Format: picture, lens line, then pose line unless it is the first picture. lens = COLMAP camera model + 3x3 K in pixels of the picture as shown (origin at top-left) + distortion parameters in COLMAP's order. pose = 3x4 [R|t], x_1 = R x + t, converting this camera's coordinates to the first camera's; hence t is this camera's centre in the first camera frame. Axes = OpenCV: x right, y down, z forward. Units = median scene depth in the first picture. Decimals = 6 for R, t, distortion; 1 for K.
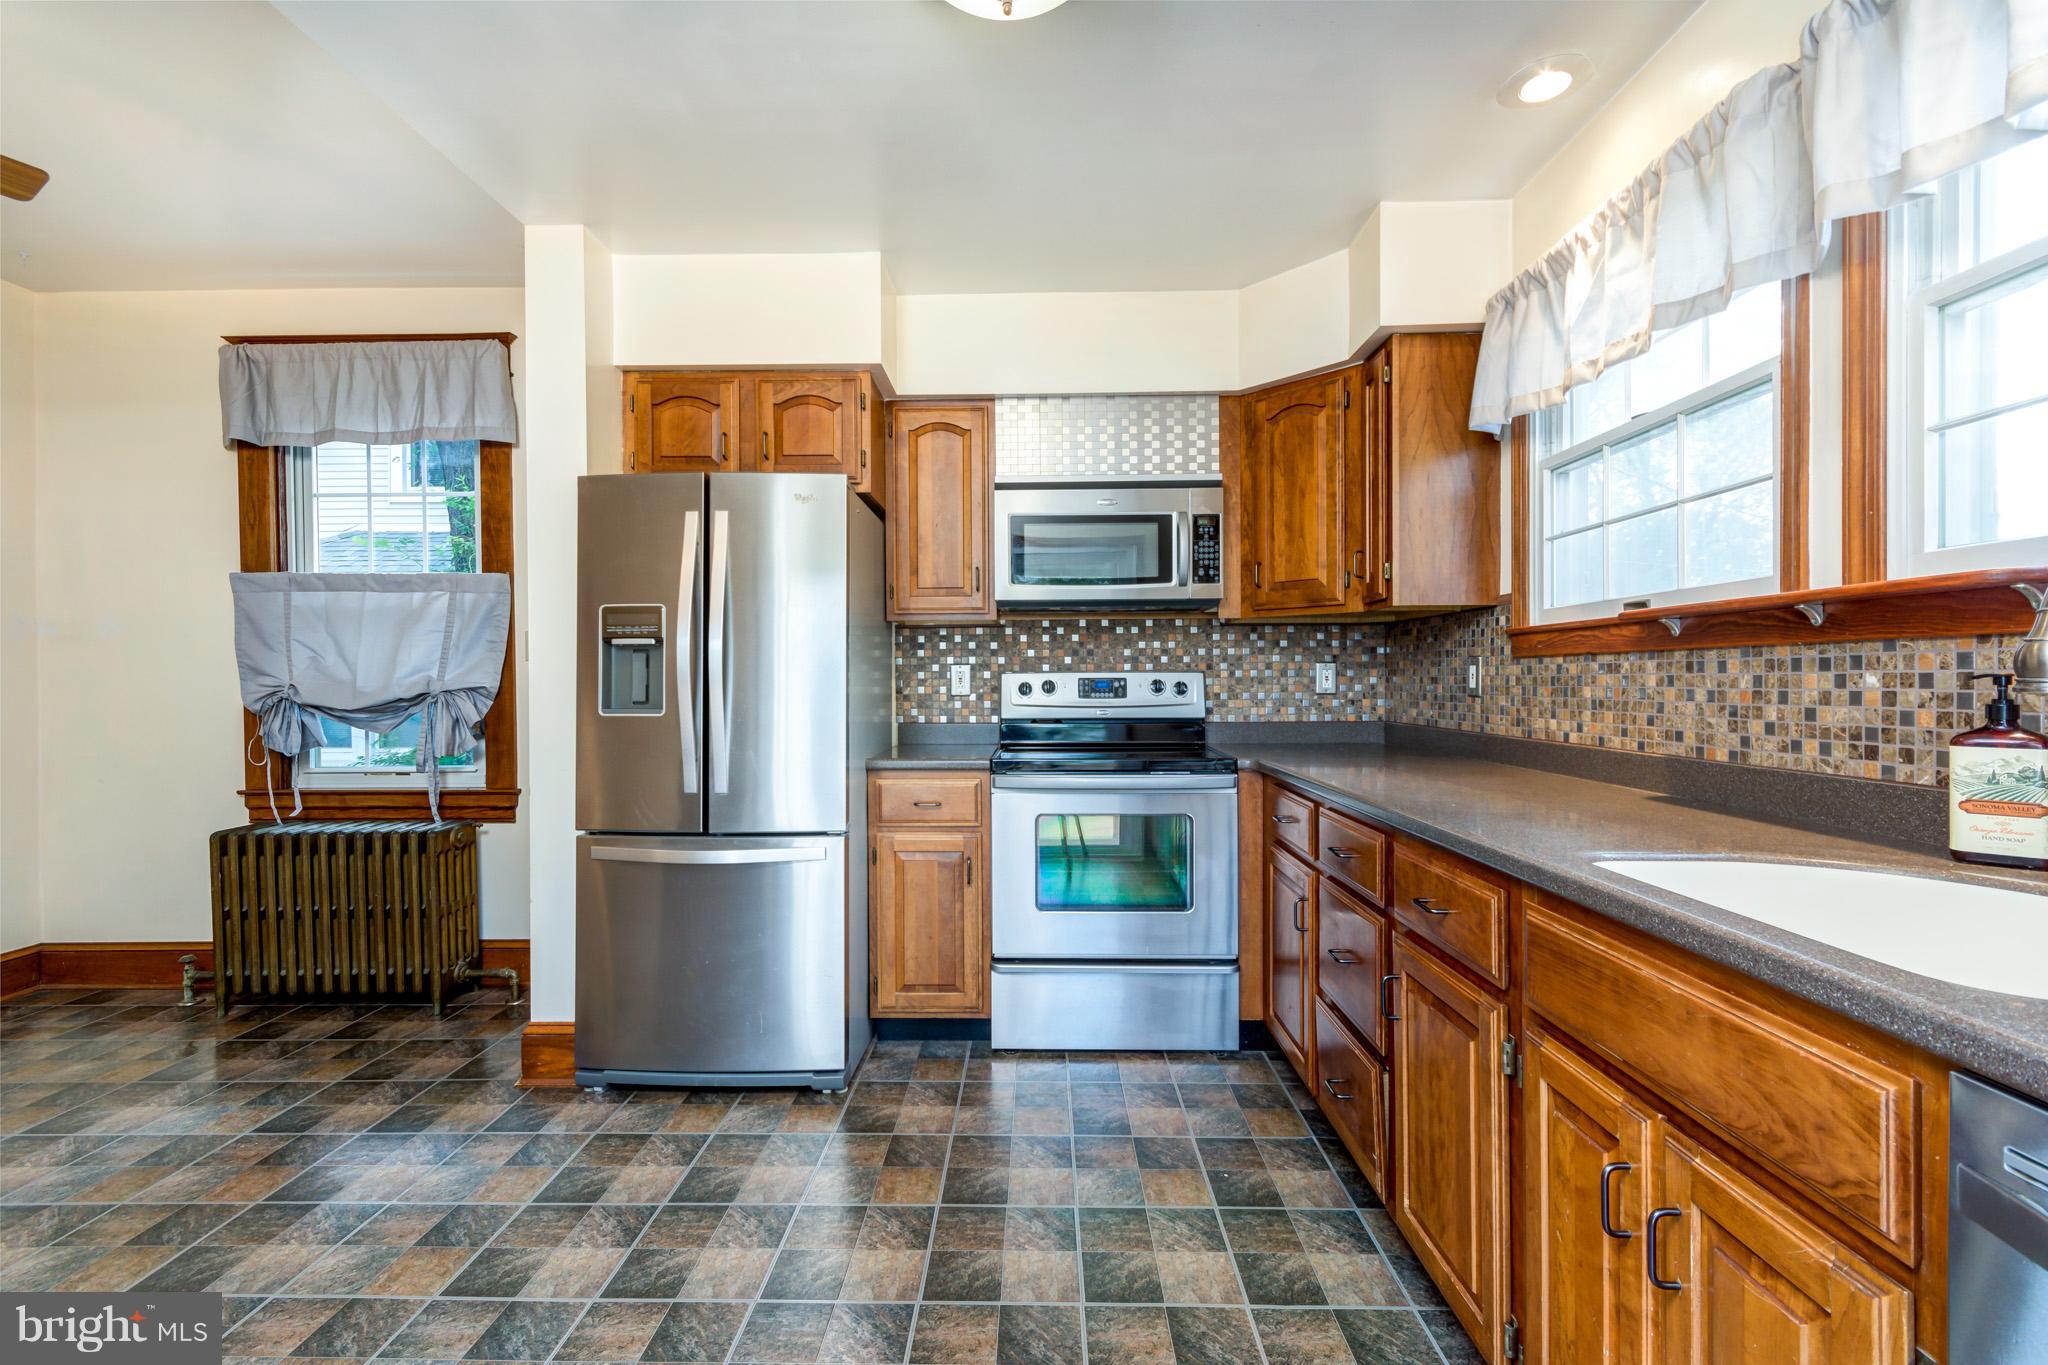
lens RADIAL K [[896.9, 0, 1021.6], [0, 896.9, 687.9], [0, 0, 1]] dist [0.002740, 0.000207]
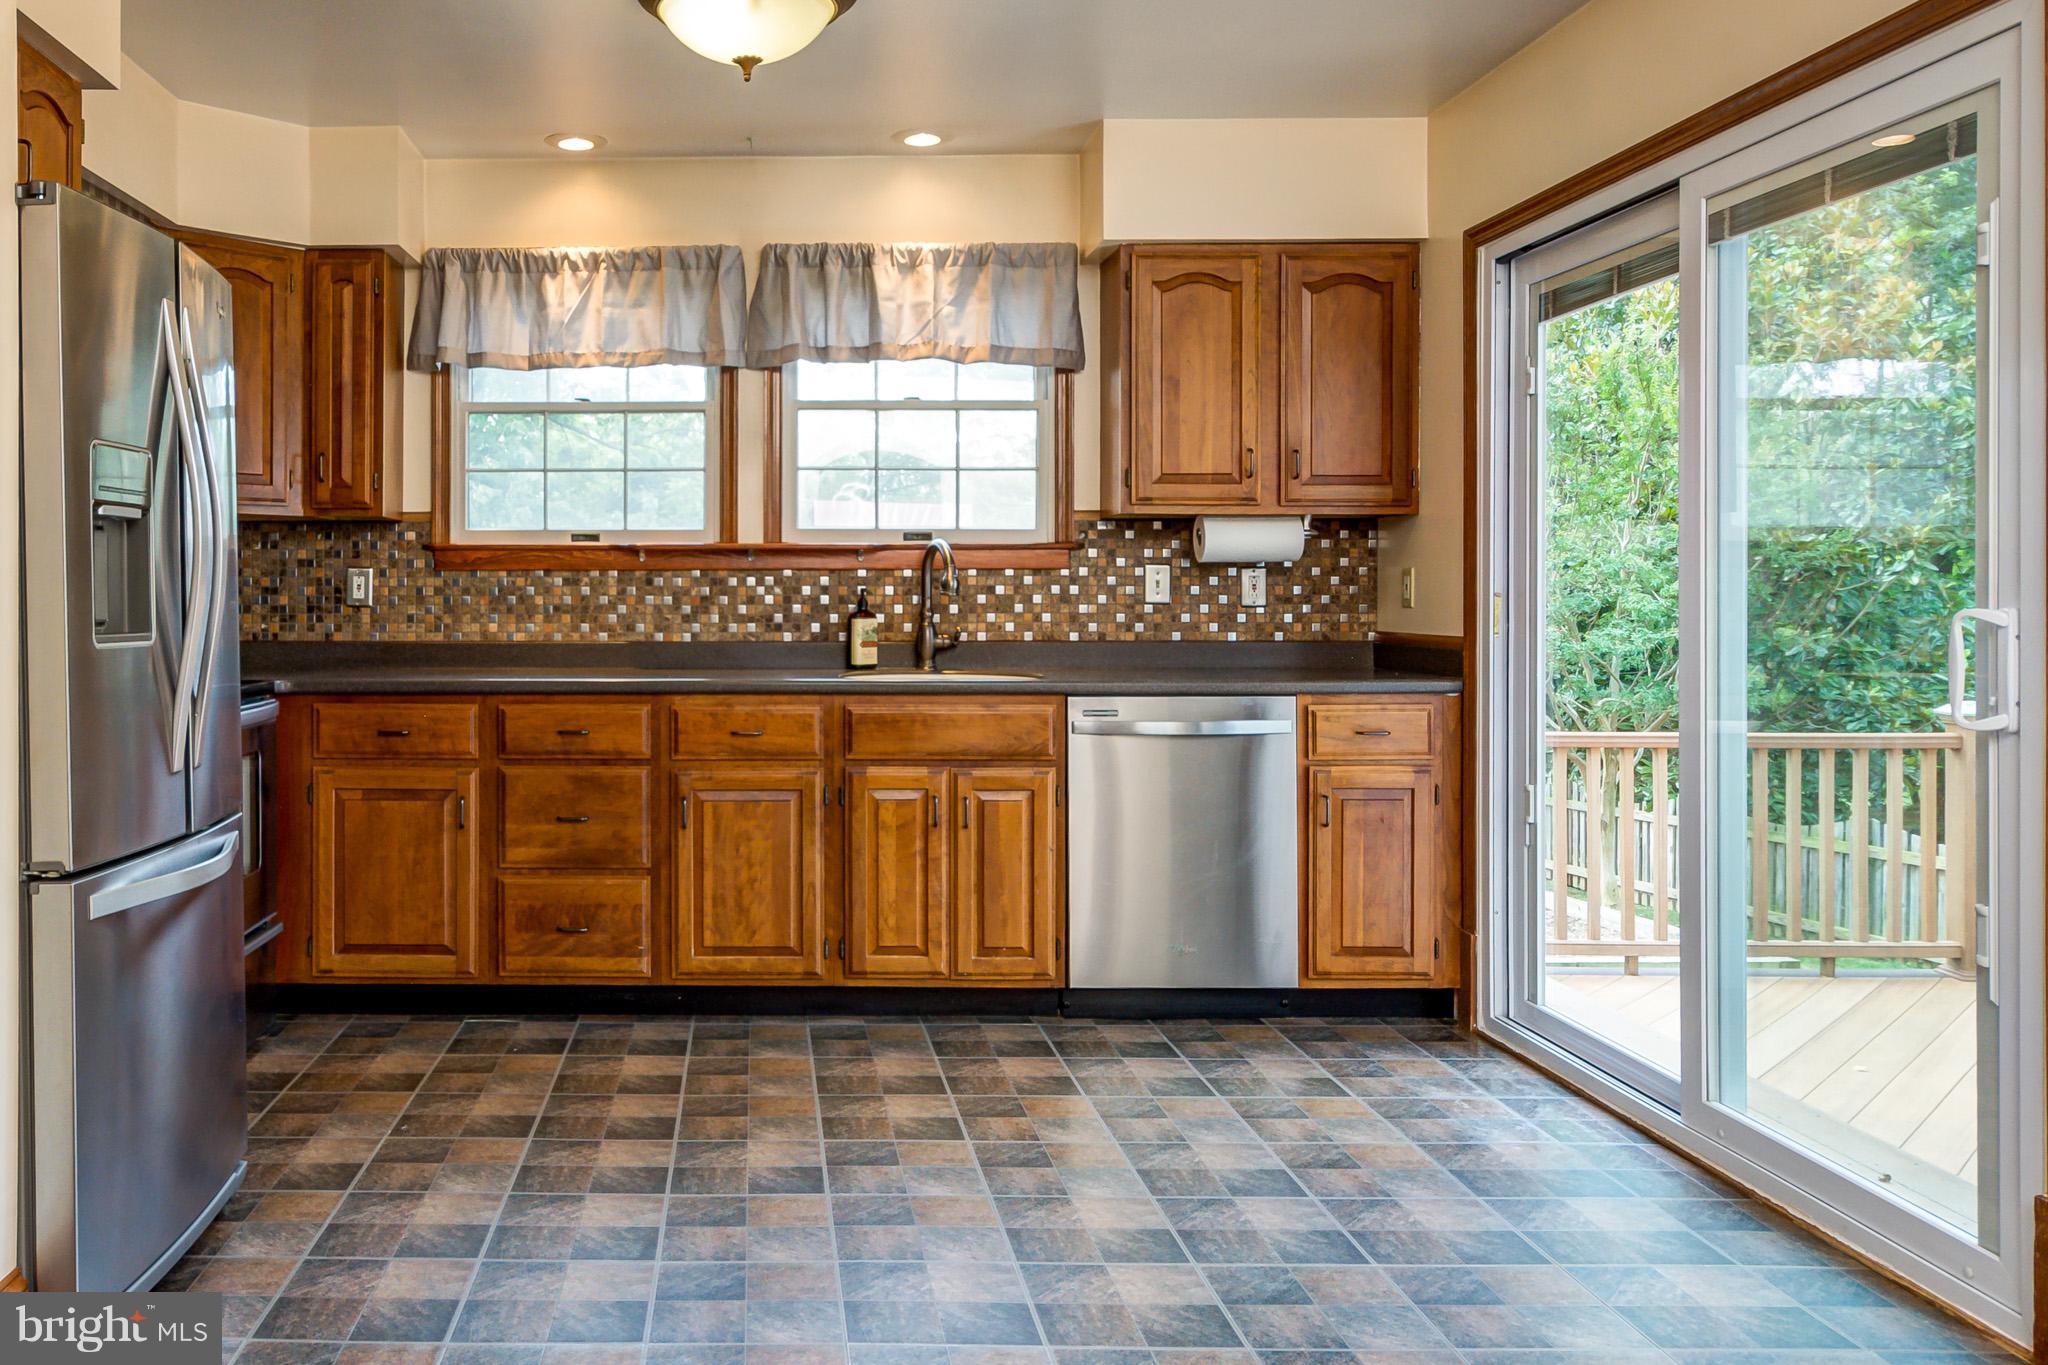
lens RADIAL K [[1616.5, 0, 725.4], [0, 1616.5, 591.8], [0, 0, 1]] dist [-0.021647, 0.002787]
pose [[-0.004236, 0.005443, 0.999976, -1.418639], [0.009397, 0.999941, -0.005403, 0.006689], [-0.999947, 0.009374, -0.004287, 0.625618]]
